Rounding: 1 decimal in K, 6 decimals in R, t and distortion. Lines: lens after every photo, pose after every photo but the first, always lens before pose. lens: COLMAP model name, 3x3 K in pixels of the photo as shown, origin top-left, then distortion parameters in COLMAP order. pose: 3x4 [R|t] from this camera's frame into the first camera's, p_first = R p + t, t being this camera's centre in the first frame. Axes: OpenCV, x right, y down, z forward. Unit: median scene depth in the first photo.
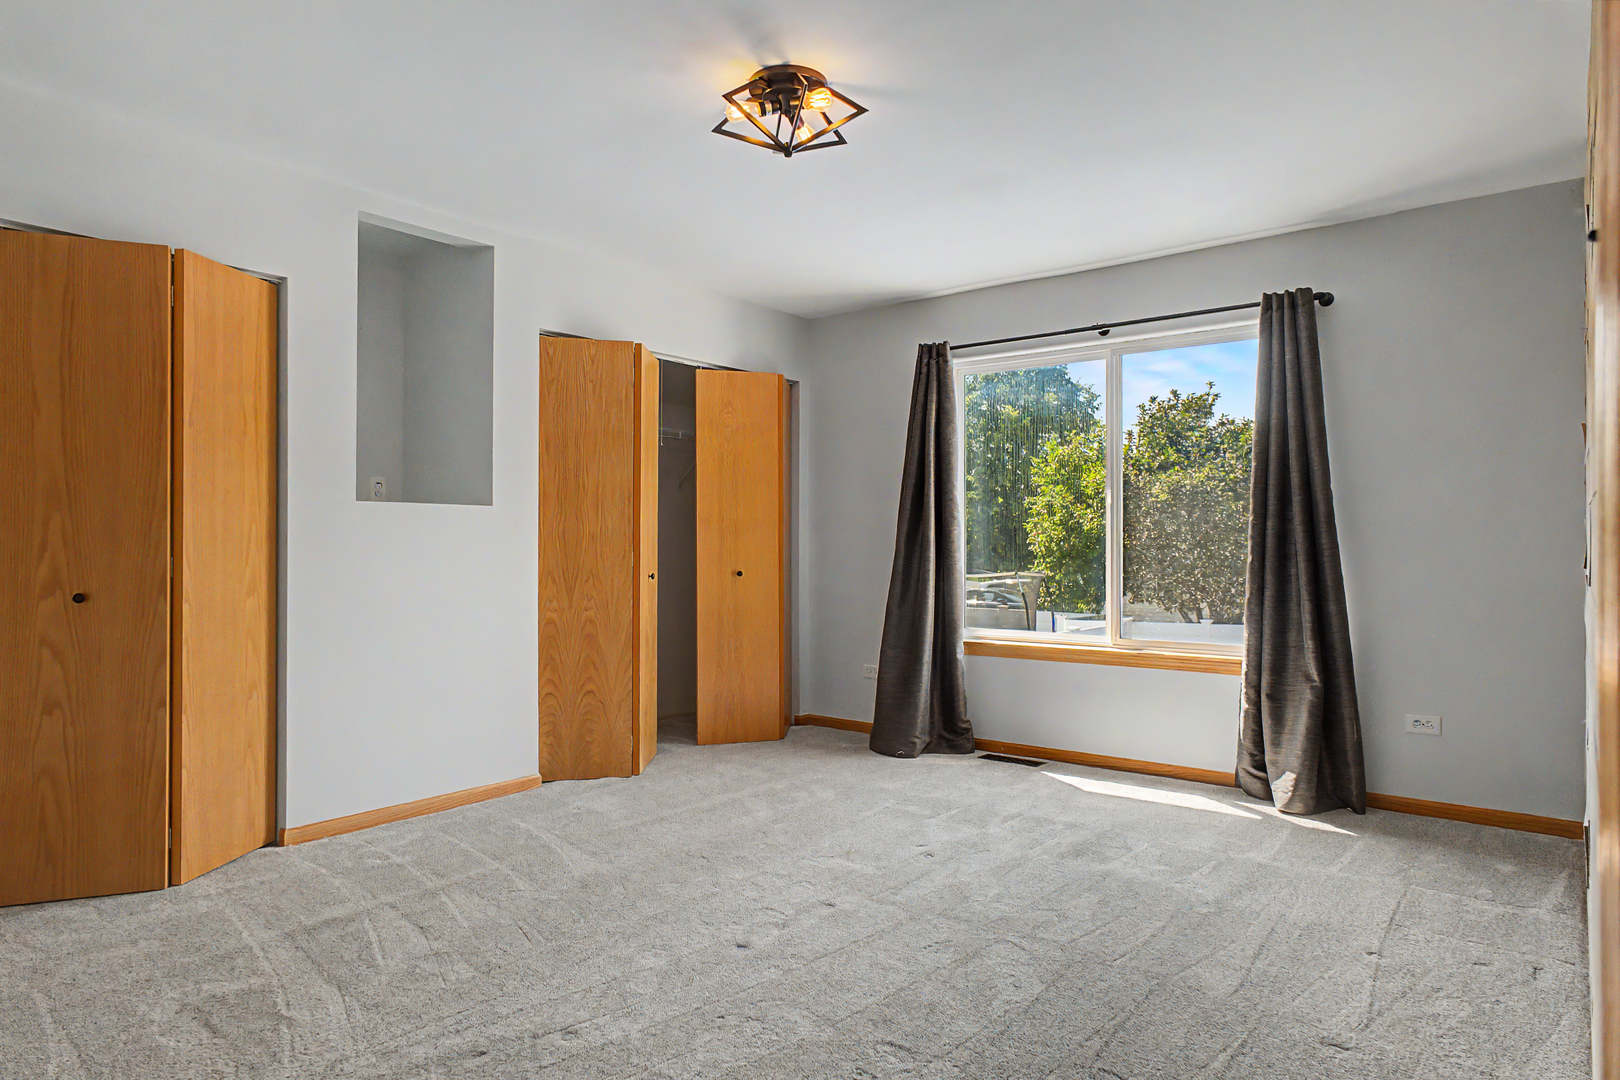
lens RADIAL K [[967.4, 0, 810.0], [0, 967.4, 540.0], [0, 0, 1]] dist [-0.004845, -0.000340]
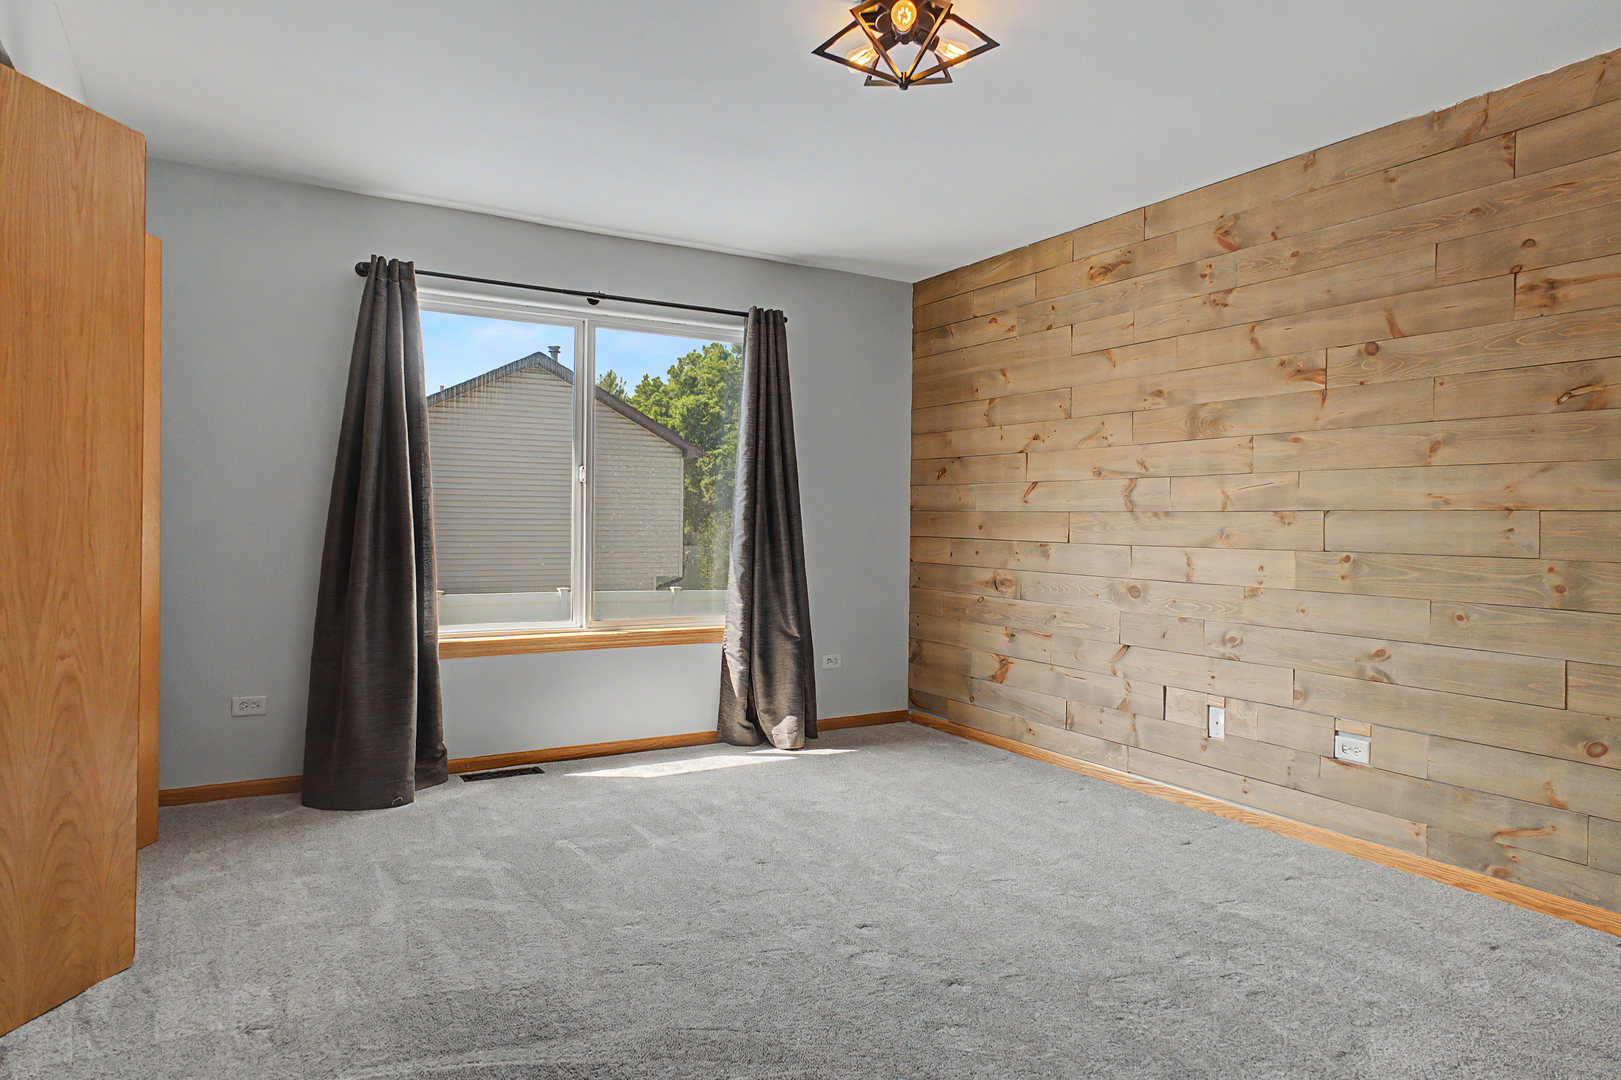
lens RADIAL K [[992.2, 0, 829.8], [0, 992.2, 529.1], [0, 0, 1]] dist [0.003397, 0.004414]
pose [[0.350833, -0.002743, 0.936434, -0.573975], [-0.014121, 0.999867, 0.008219, -0.001758], [-0.936332, -0.016106, 0.350748, 0.470972]]
